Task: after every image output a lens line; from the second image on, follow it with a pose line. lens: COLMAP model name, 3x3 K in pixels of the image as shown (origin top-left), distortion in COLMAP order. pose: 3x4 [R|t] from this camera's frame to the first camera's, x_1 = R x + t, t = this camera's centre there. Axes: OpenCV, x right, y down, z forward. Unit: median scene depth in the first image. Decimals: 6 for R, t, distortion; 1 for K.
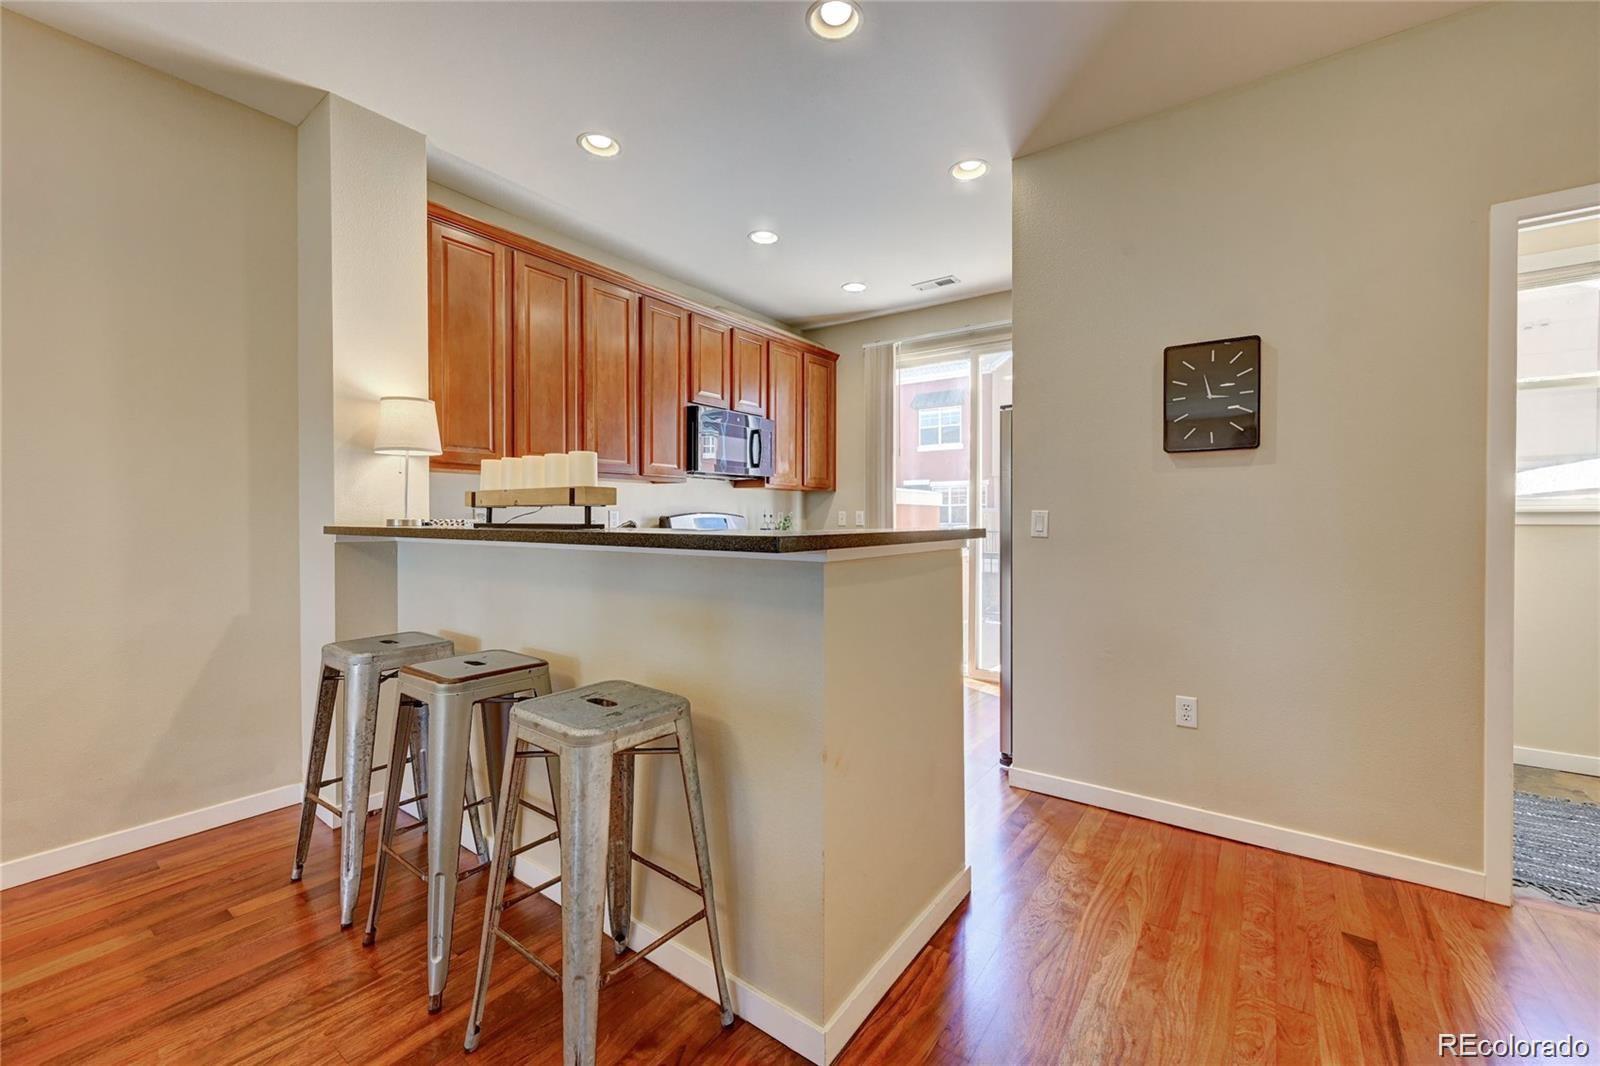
lens RADIAL K [[643.1, 0, 806.0], [0, 643.1, 525.5], [0, 0, 1]] dist [-0.001038, 0.000075]
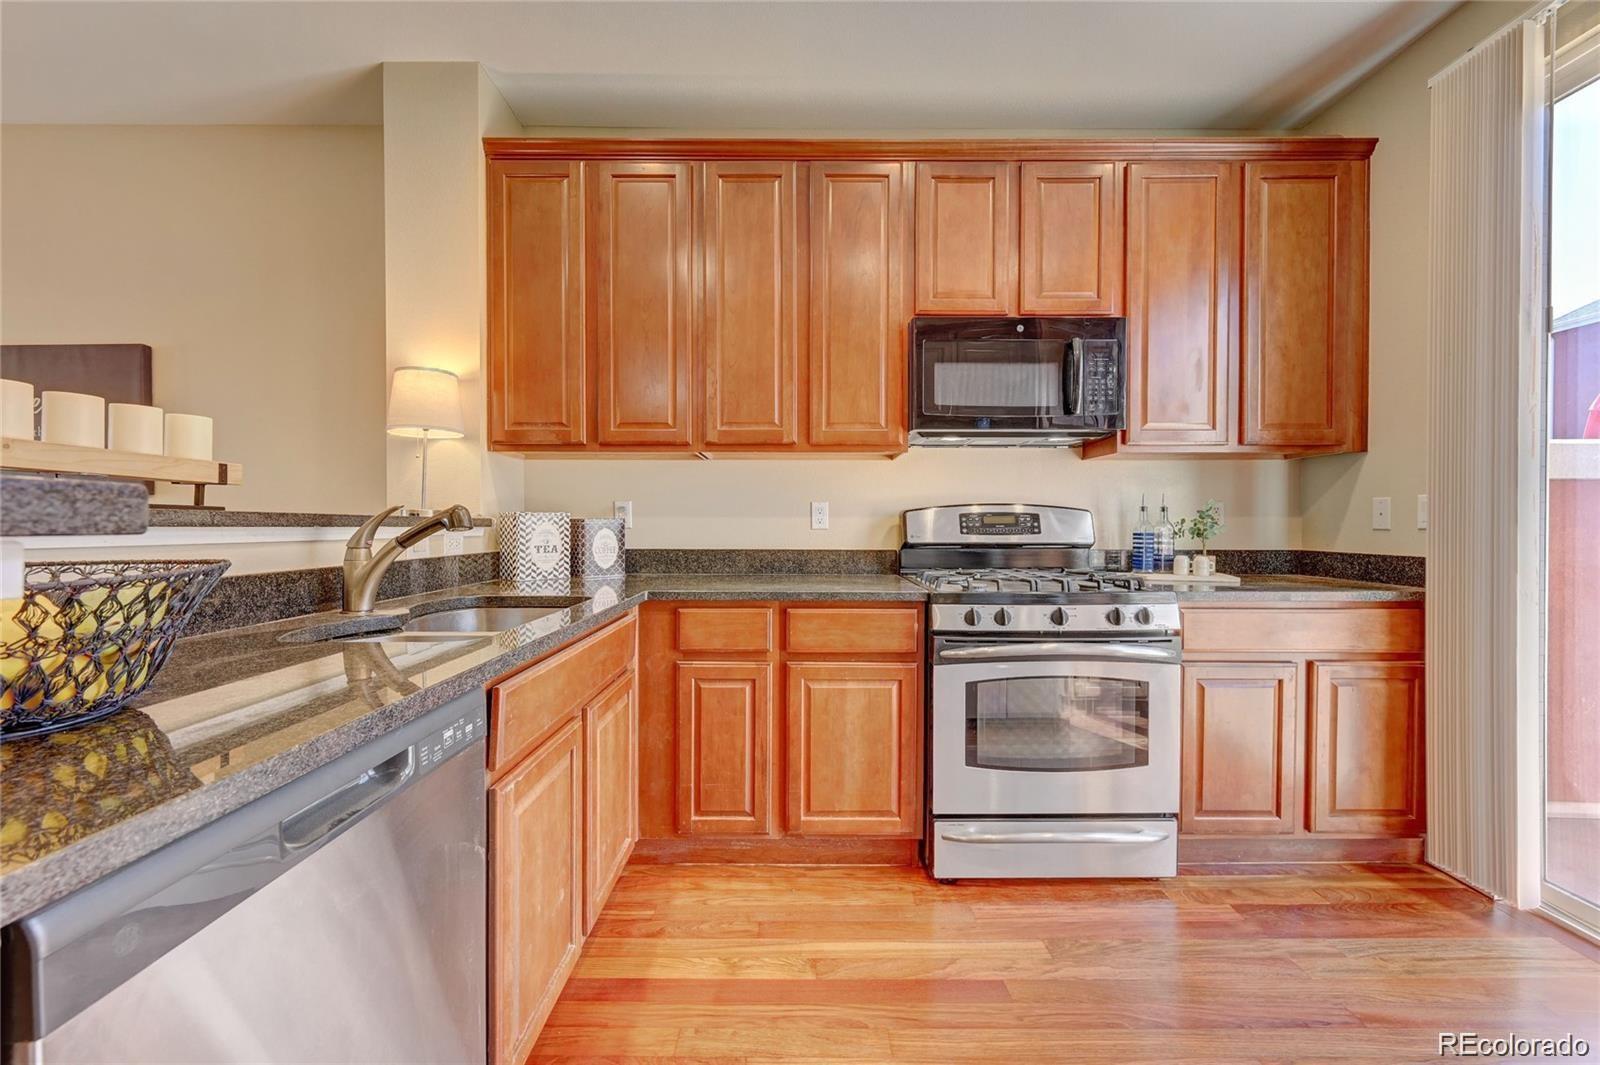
lens RADIAL K [[629.1, 0, 800.0], [0, 629.1, 532.5], [0, 0, 1]] dist [-0.001267, -0.000110]
pose [[0.584058, 0.007341, -0.811678, 0.183927], [-0.010585, 0.999943, 0.001427, 0.006269], [0.811643, 0.007759, 0.584103, 0.468222]]
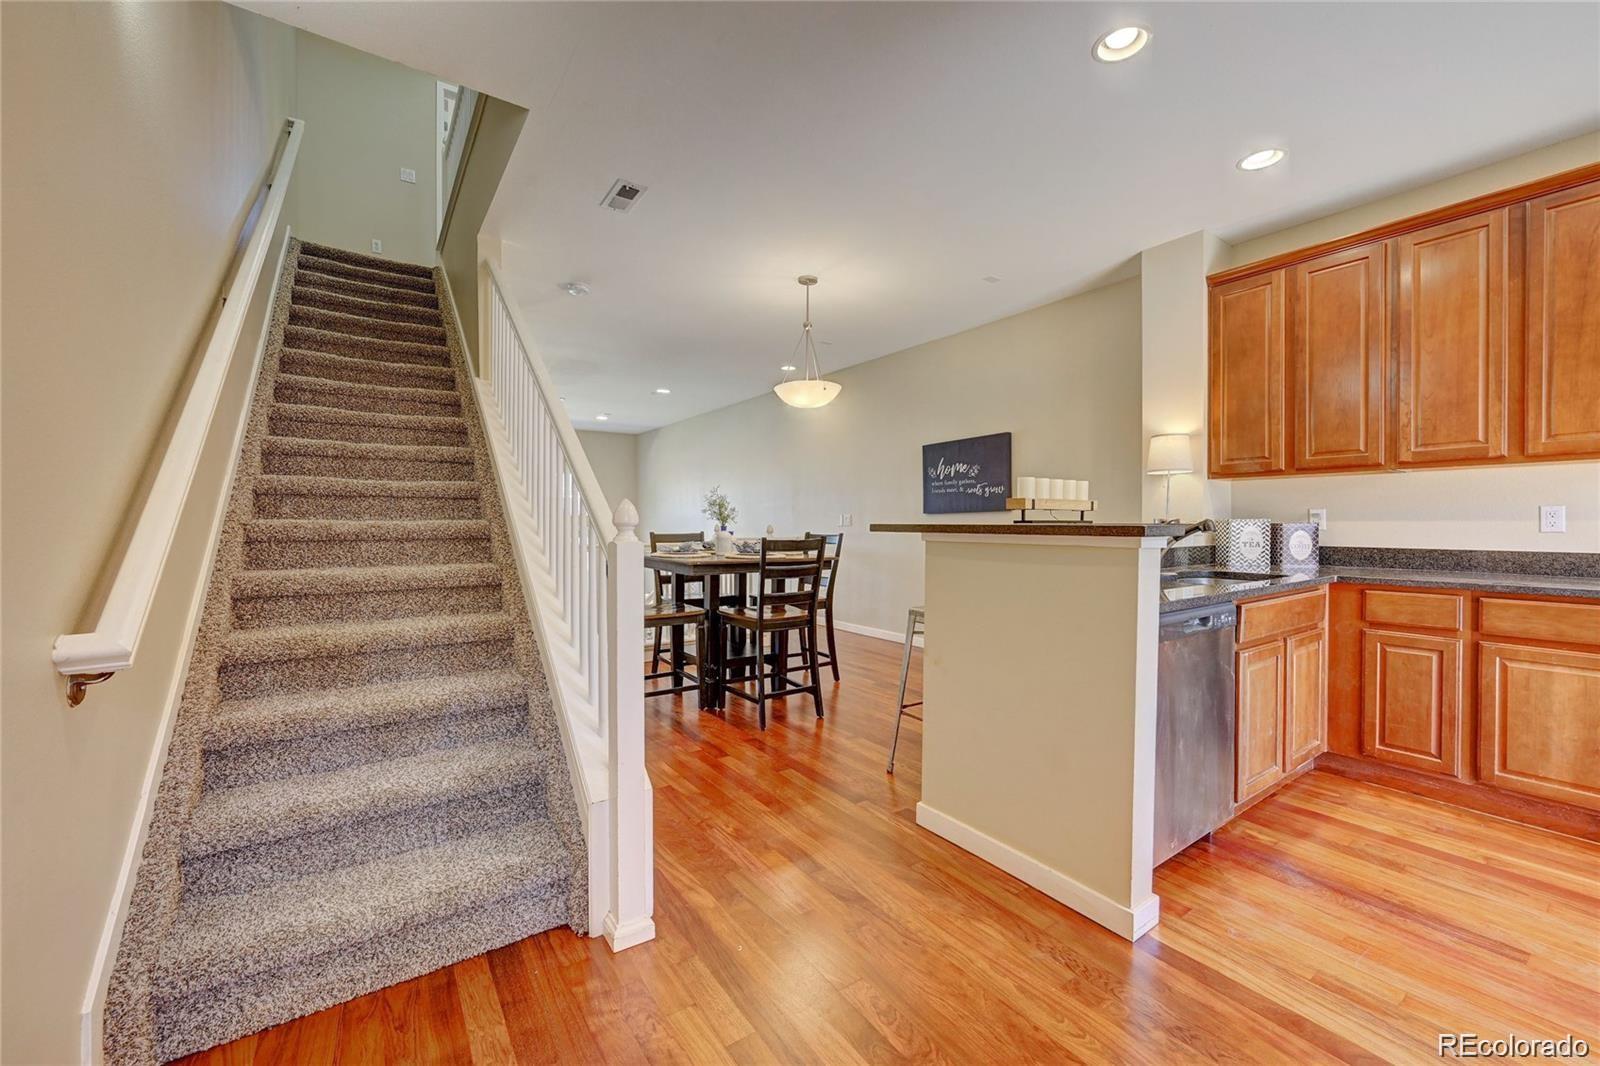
lens RADIAL K [[627.1, 0, 812.2], [0, 627.1, 528.1], [0, 0, 1]] dist [-0.002594, 0.000274]
pose [[-0.329616, 0.005253, -0.944100, 0.483056], [-0.012842, 0.999867, 0.010046, 0.003106], [0.944028, 0.015435, -0.329505, 0.365299]]
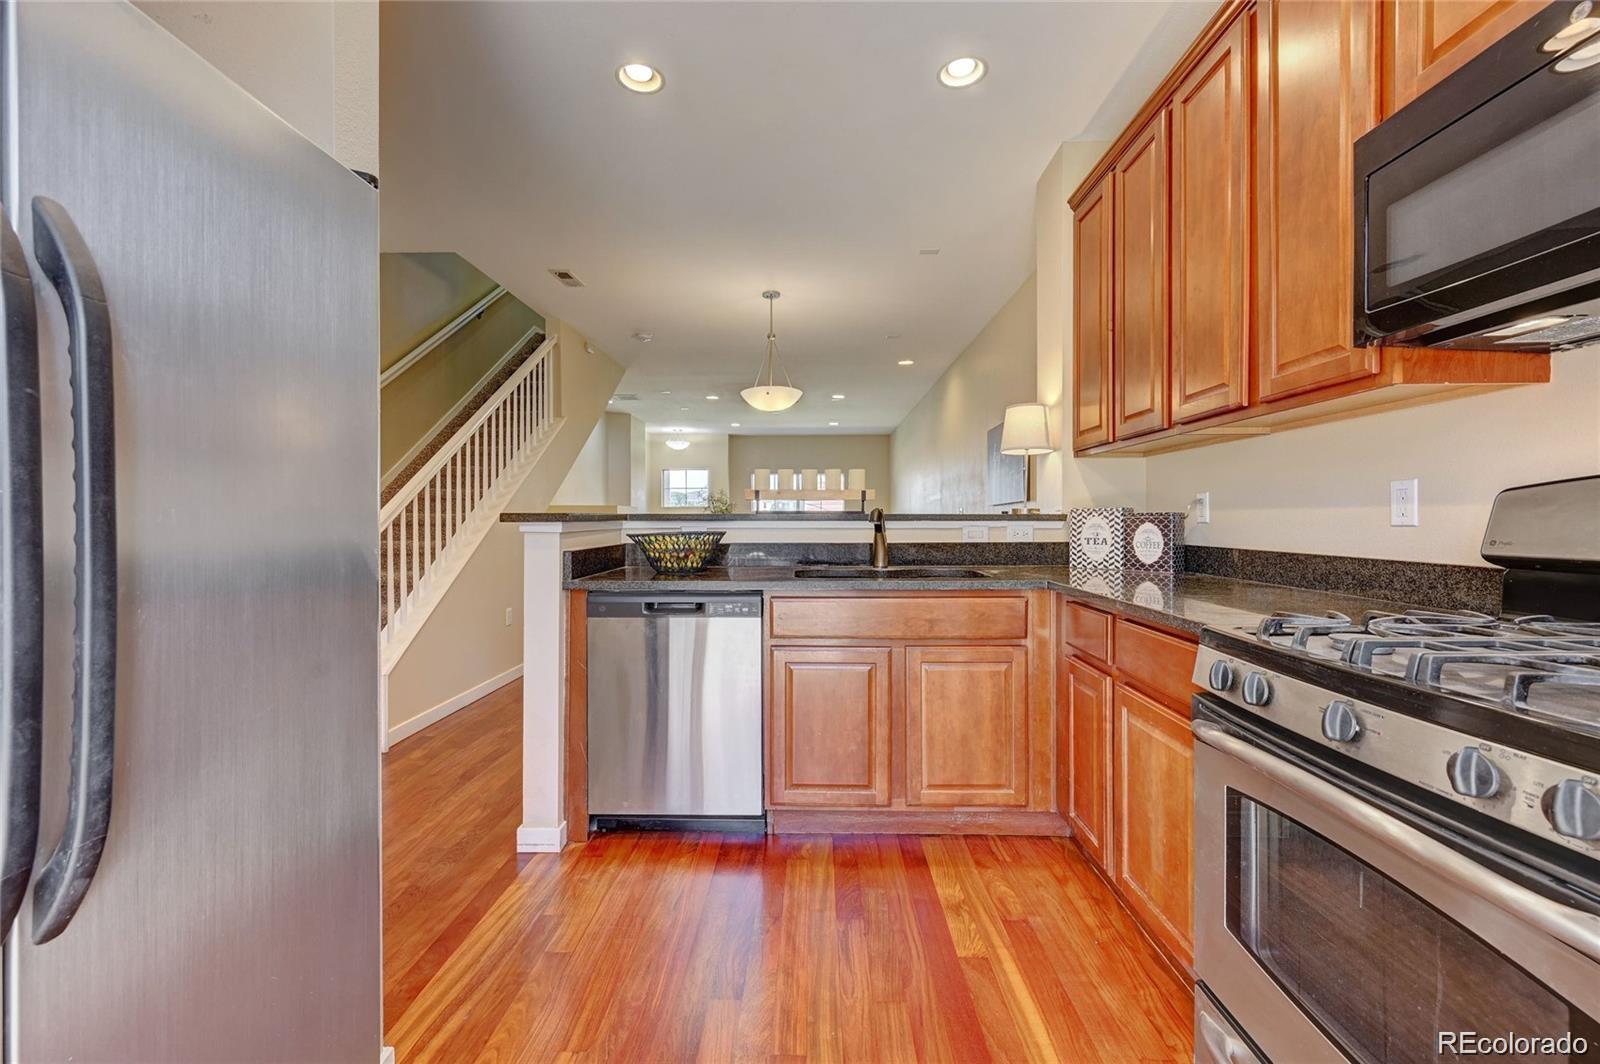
lens RADIAL K [[643.1, 0, 806.0], [0, 643.1, 524.5], [0, 0, 1]] dist [-0.001038, 0.000075]
pose [[-0.825671, 0.002981, -0.564143, 0.188370], [-0.007443, 0.999841, 0.016177, 0.000694], [0.564102, 0.017556, -0.825518, 0.882169]]
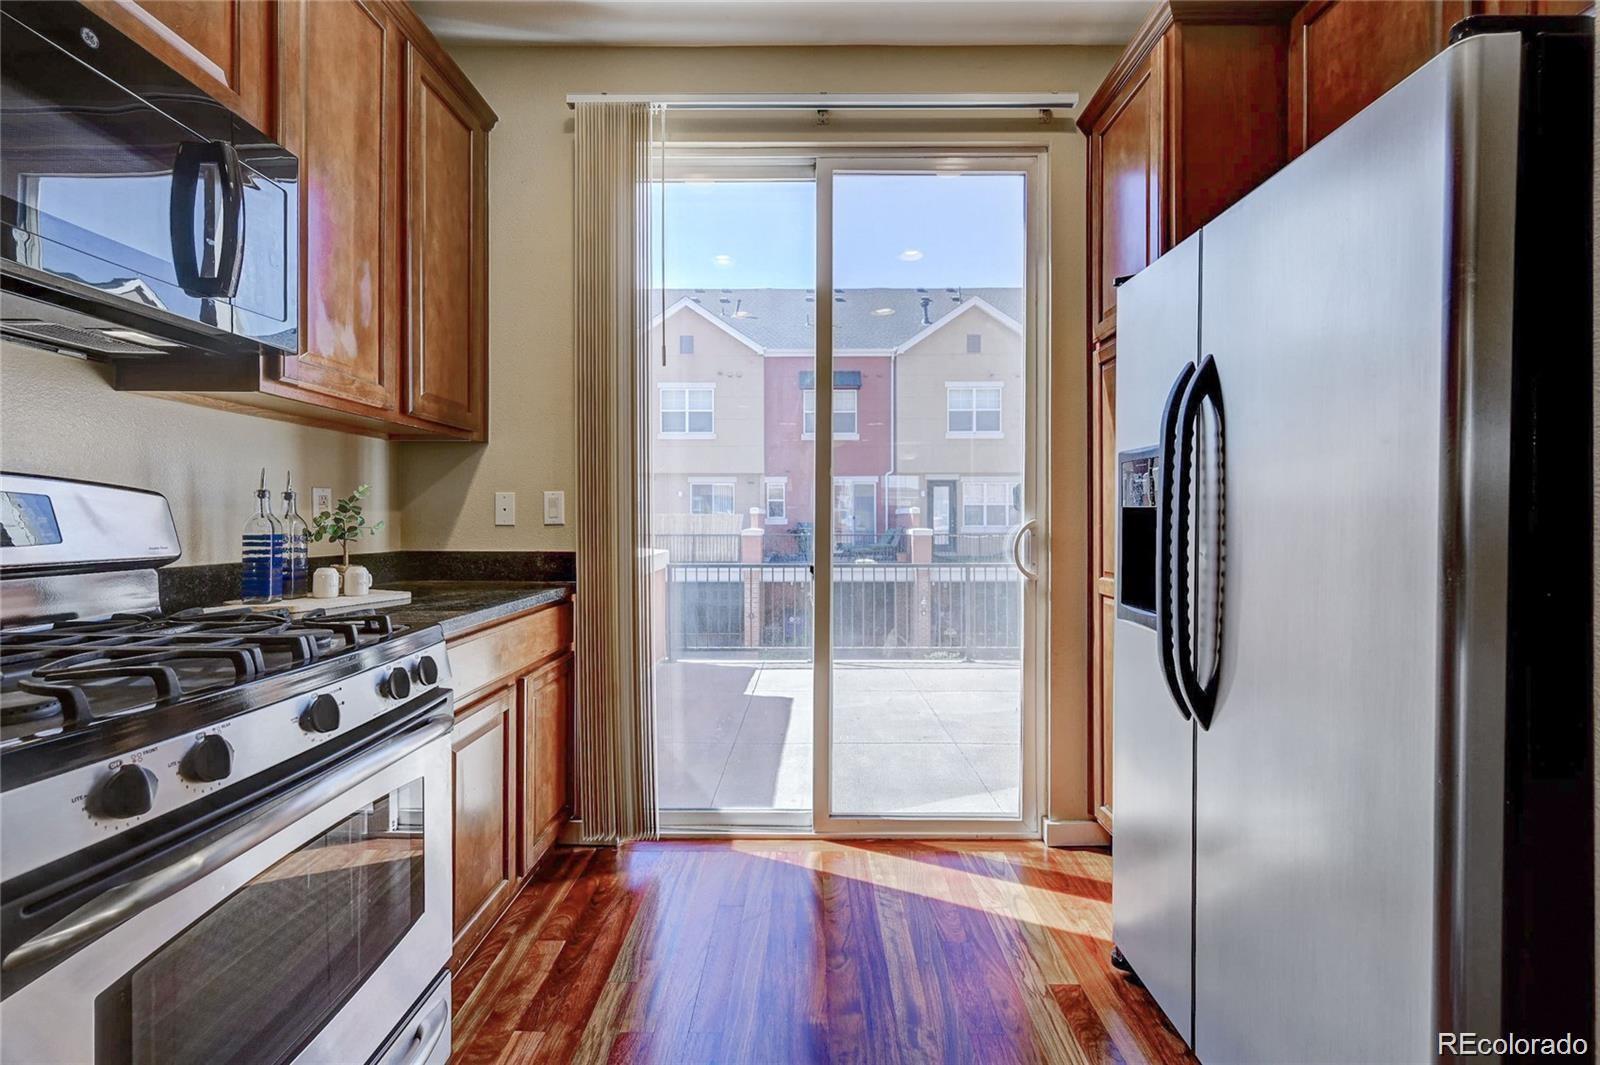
lens RADIAL K [[643.1, 0, 806.0], [0, 643.1, 525.0], [0, 0, 1]] dist [-0.001038, 0.000075]
pose [[0.817230, -0.002405, 0.576306, -0.027535], [0.005309, 0.999980, -0.003355, 0.002565], [-0.576287, 0.005801, 0.817227, 0.587169]]
